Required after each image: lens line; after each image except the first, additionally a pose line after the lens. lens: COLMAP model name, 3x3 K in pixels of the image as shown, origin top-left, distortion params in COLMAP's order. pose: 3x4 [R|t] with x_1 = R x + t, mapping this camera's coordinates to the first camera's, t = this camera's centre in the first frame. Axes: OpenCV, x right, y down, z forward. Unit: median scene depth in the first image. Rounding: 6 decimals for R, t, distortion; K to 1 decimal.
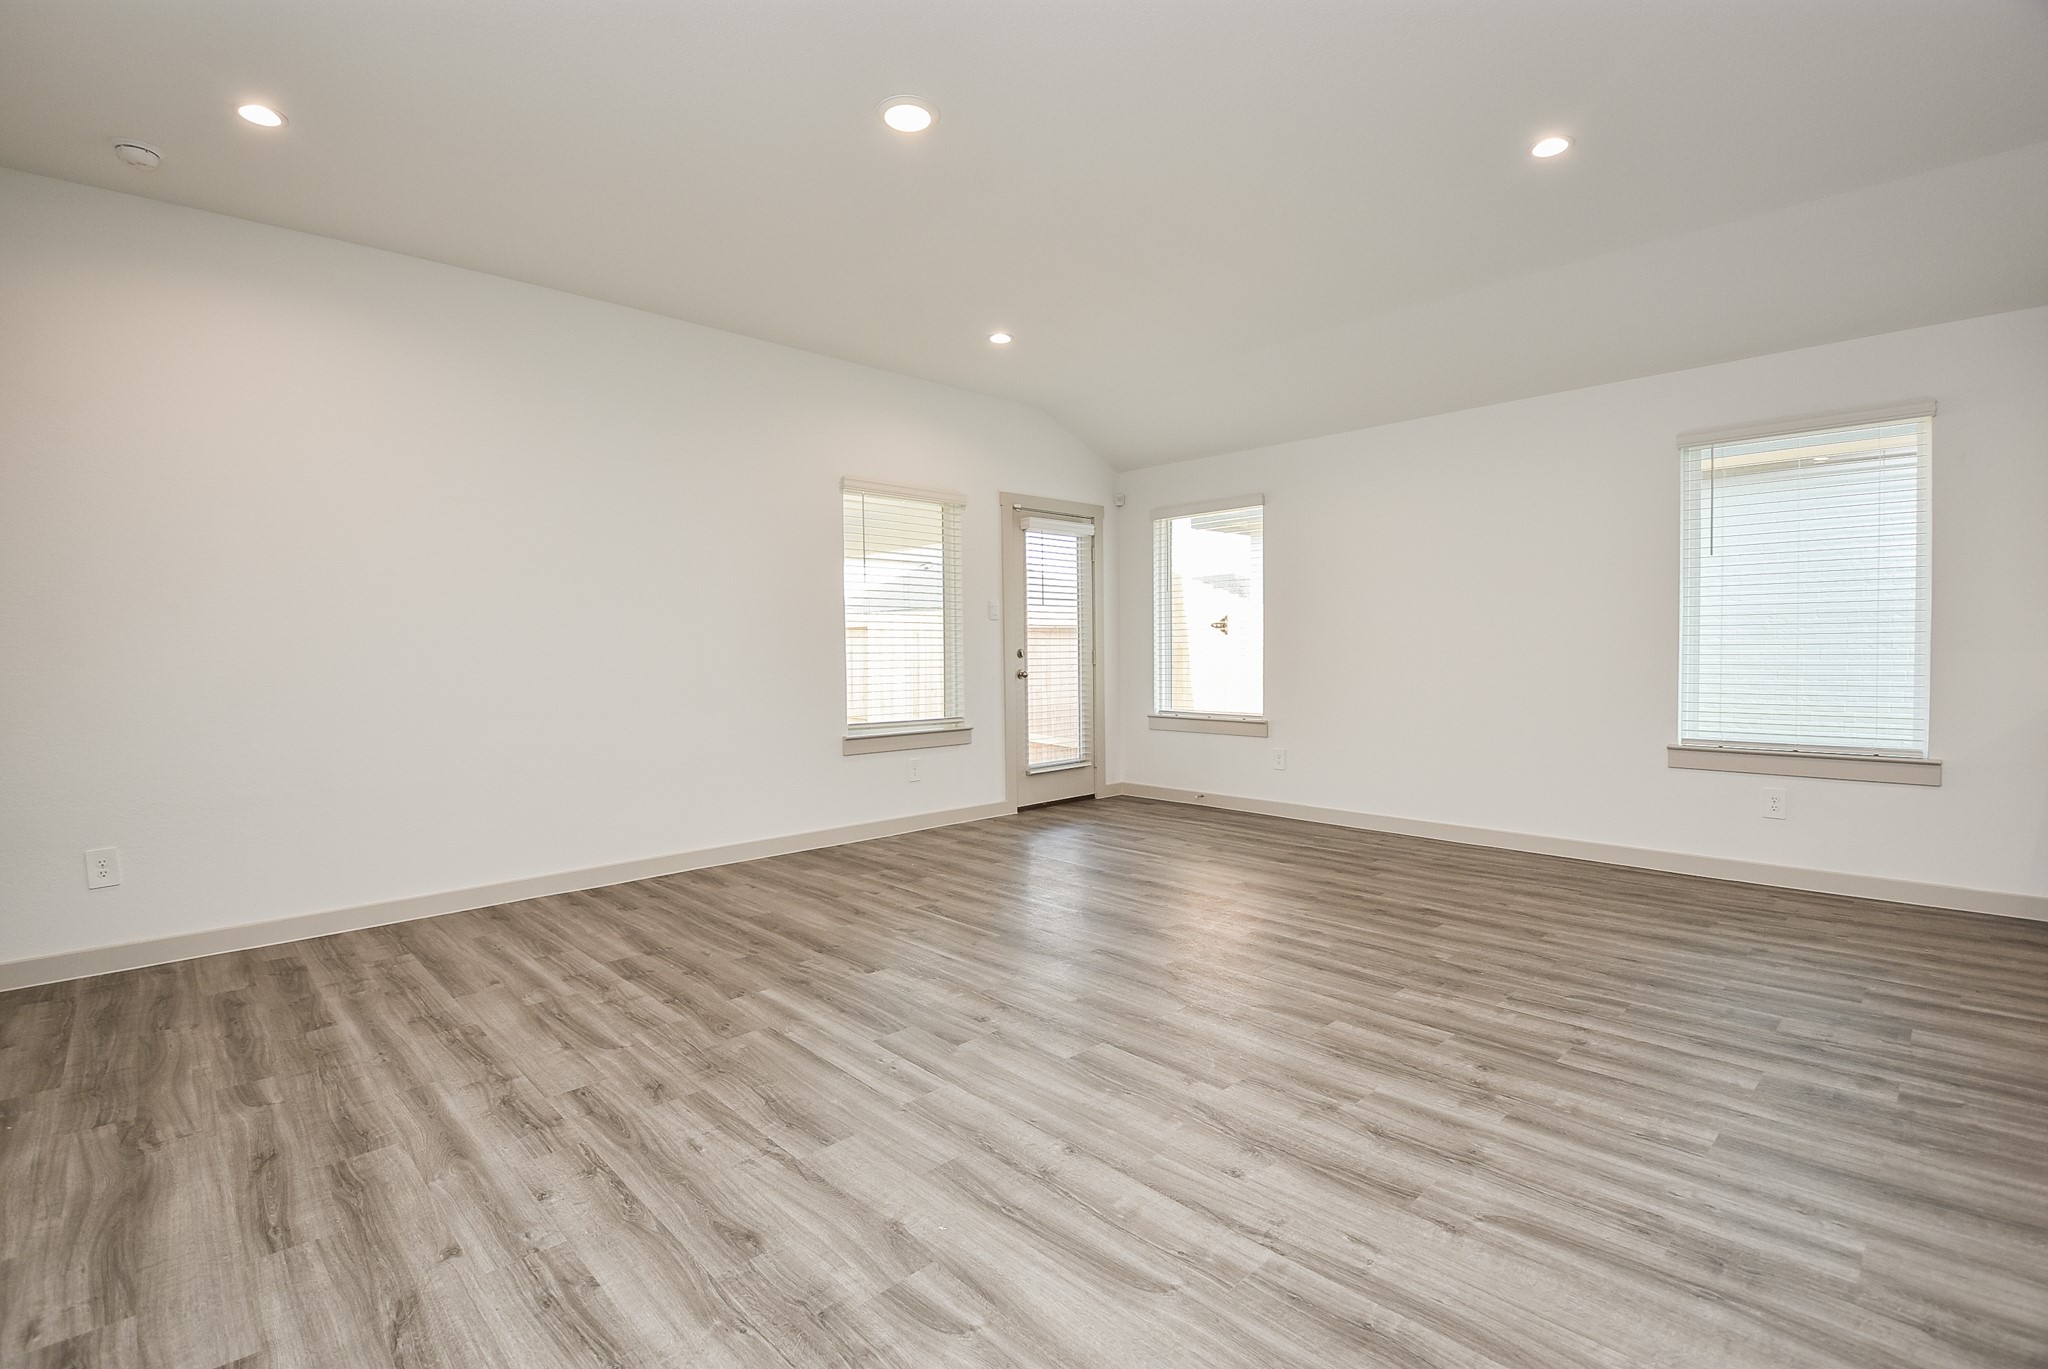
lens RADIAL K [[935.9, 0, 1014.8], [0, 935.9, 657.5], [0, 0, 1]] dist [0.000607, -0.013104]
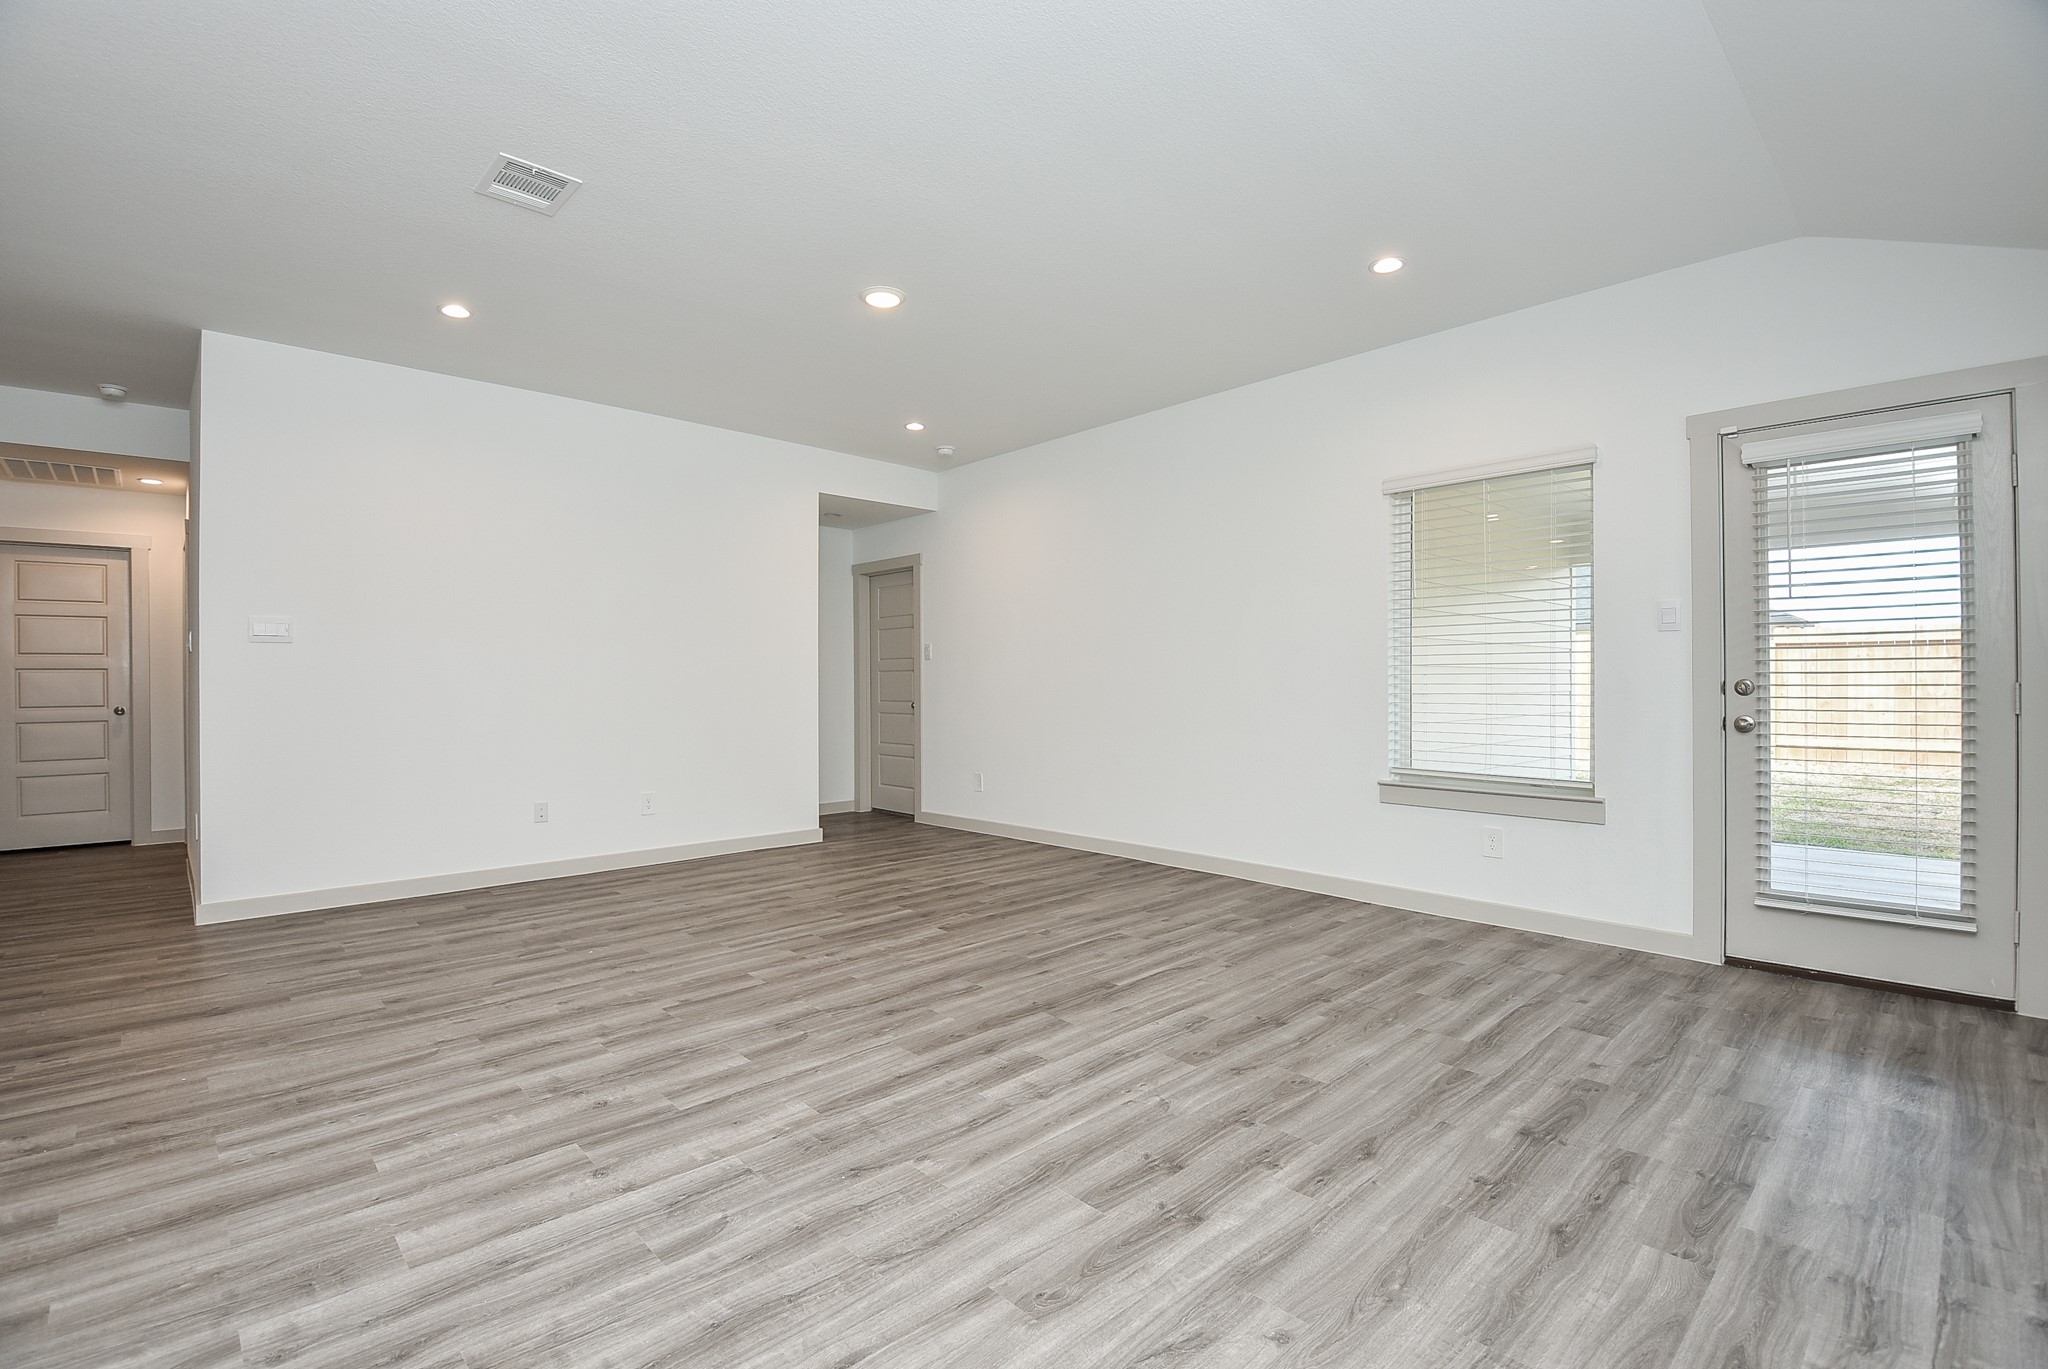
lens RADIAL K [[935.9, 0, 1015.6], [0, 935.9, 689.0], [0, 0, 1]] dist [0.000607, -0.013104]
pose [[-0.018761, 0.014907, -0.999713, 1.256467], [-0.003083, 0.999883, 0.014967, -0.023902], [0.999819, 0.003363, -0.018713, 1.226701]]
